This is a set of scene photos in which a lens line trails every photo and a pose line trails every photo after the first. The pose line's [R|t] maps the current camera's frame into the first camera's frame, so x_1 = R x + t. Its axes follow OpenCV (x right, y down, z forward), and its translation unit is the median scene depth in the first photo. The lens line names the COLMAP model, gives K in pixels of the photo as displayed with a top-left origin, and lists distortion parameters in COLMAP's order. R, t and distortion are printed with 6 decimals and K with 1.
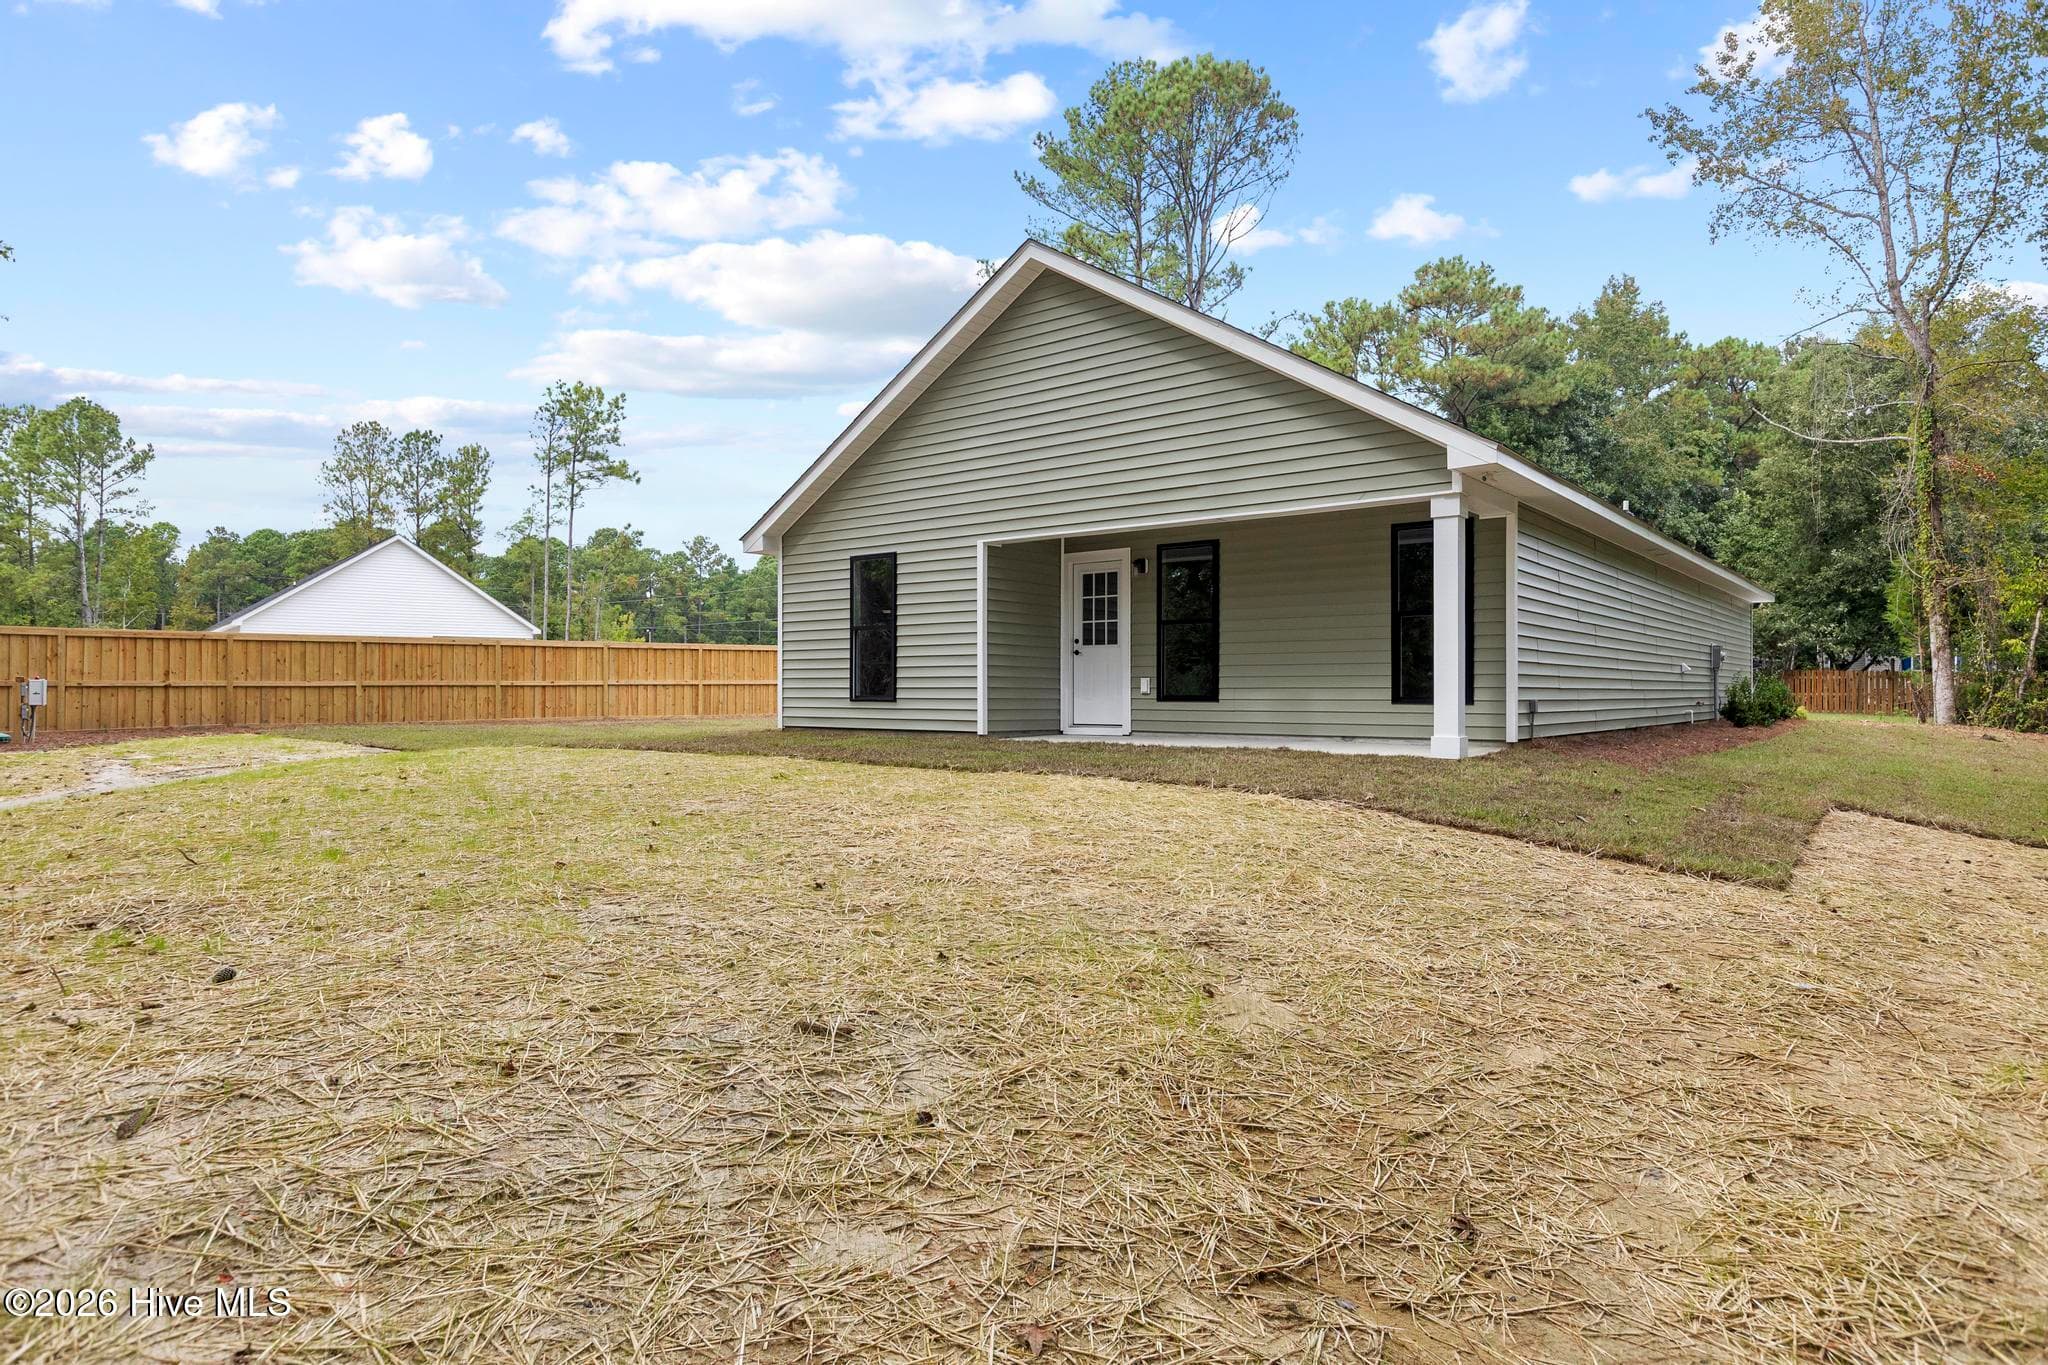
lens RADIAL K [[1154.2, 0, 1020.5], [0, 1154.2, 687.5], [0, 0, 1]] dist [-0.012234, -0.000856]
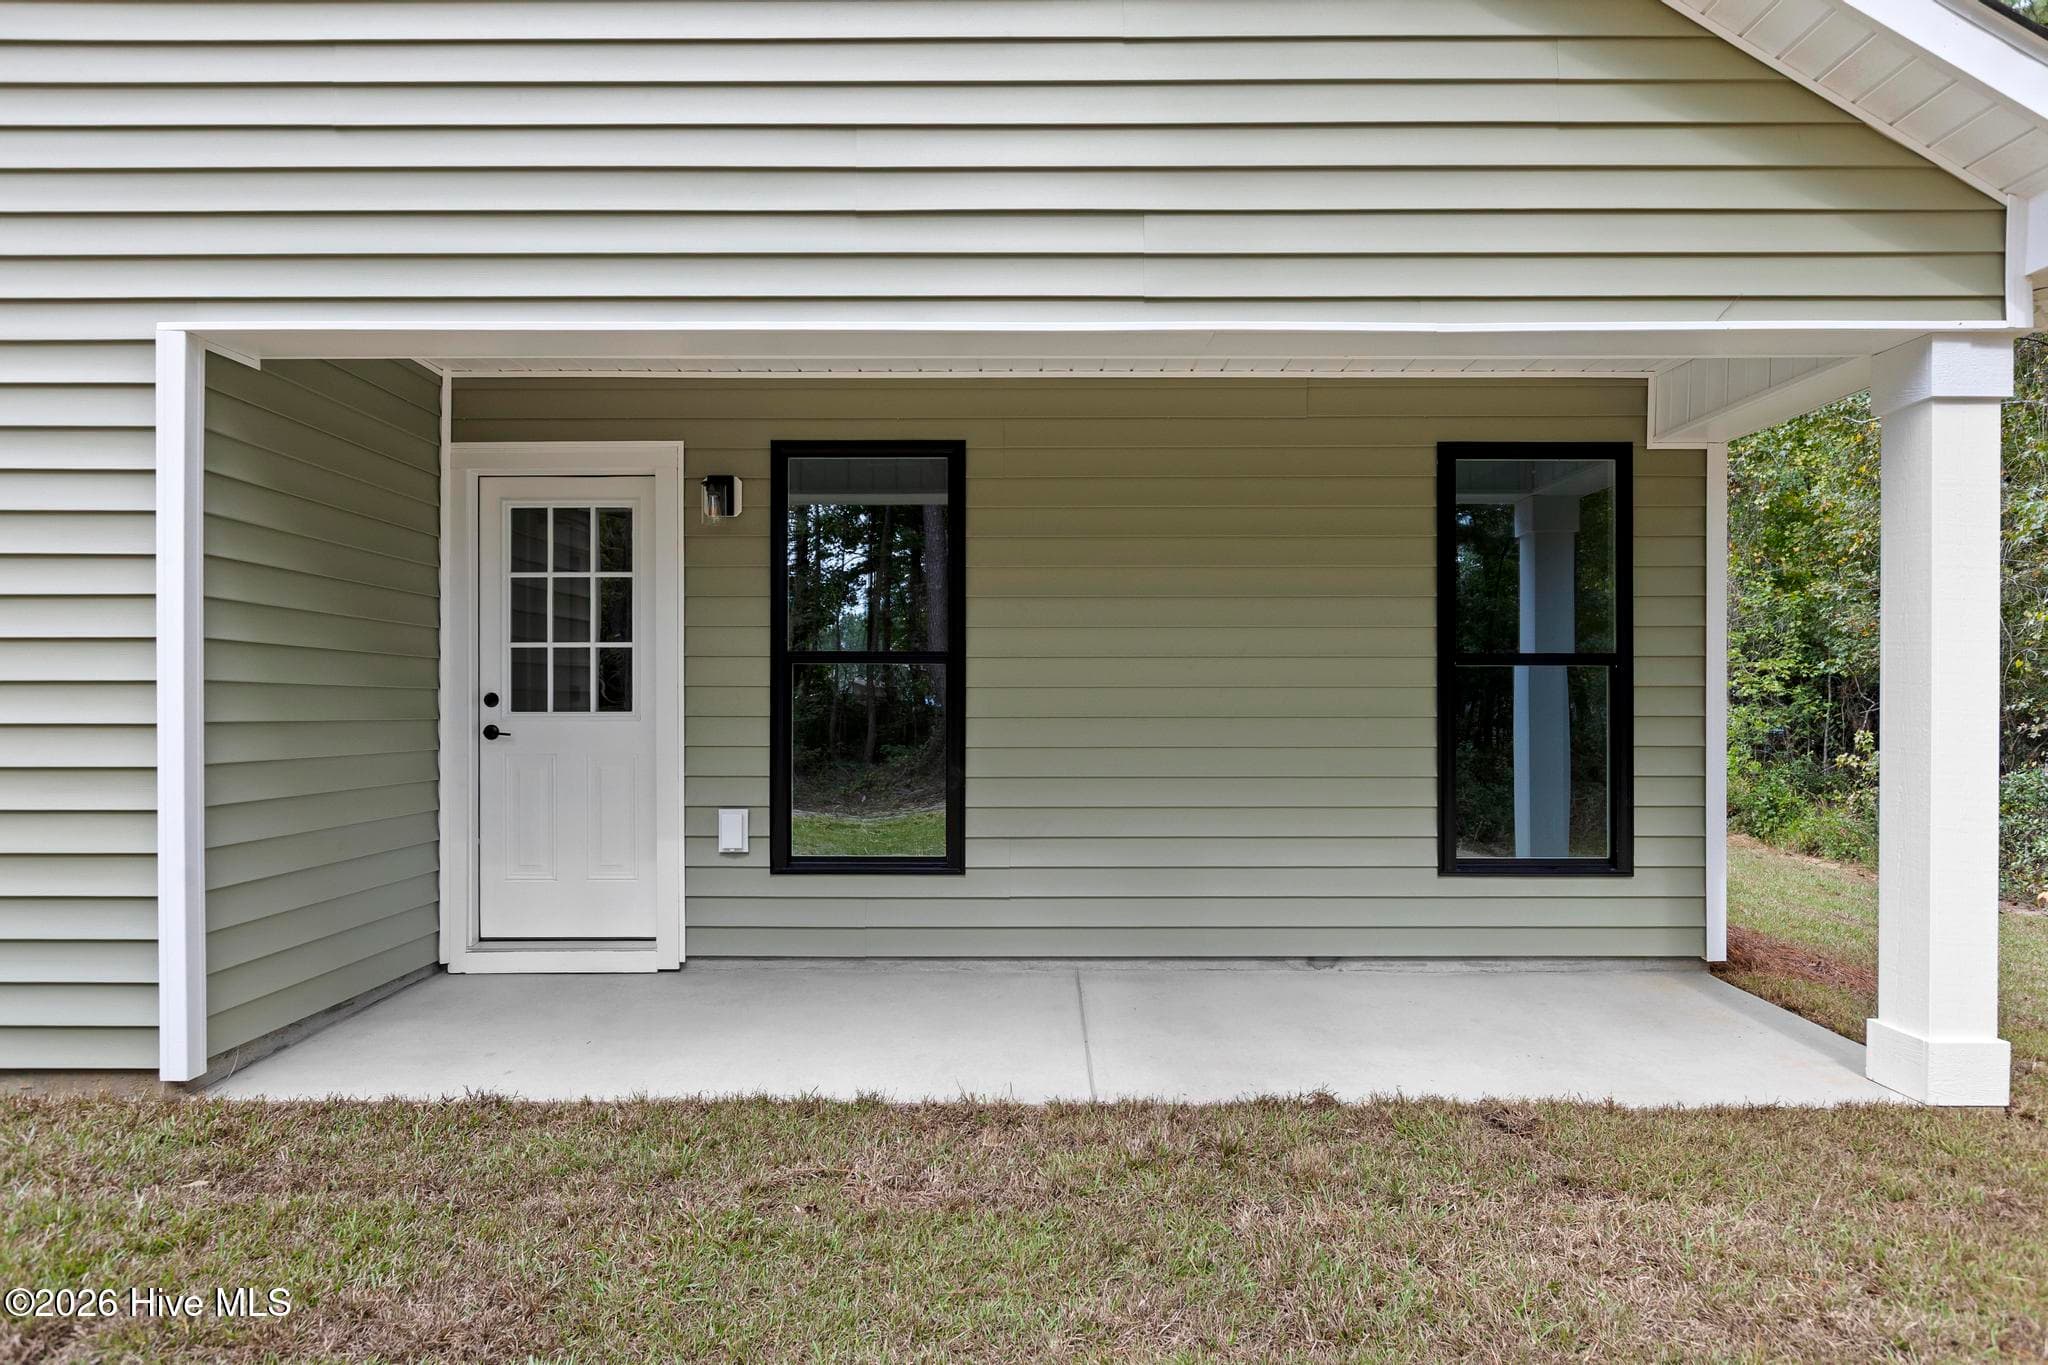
lens RADIAL K [[1154.2, 0, 1016.9], [0, 1154.2, 695.9], [0, 0, 1]] dist [-0.012234, -0.000856]
pose [[0.790039, -0.000893, 0.613056, -0.039819], [0.000577, 1.000000, 0.000714, -0.042163], [-0.613057, -0.000210, 0.790039, 0.641722]]
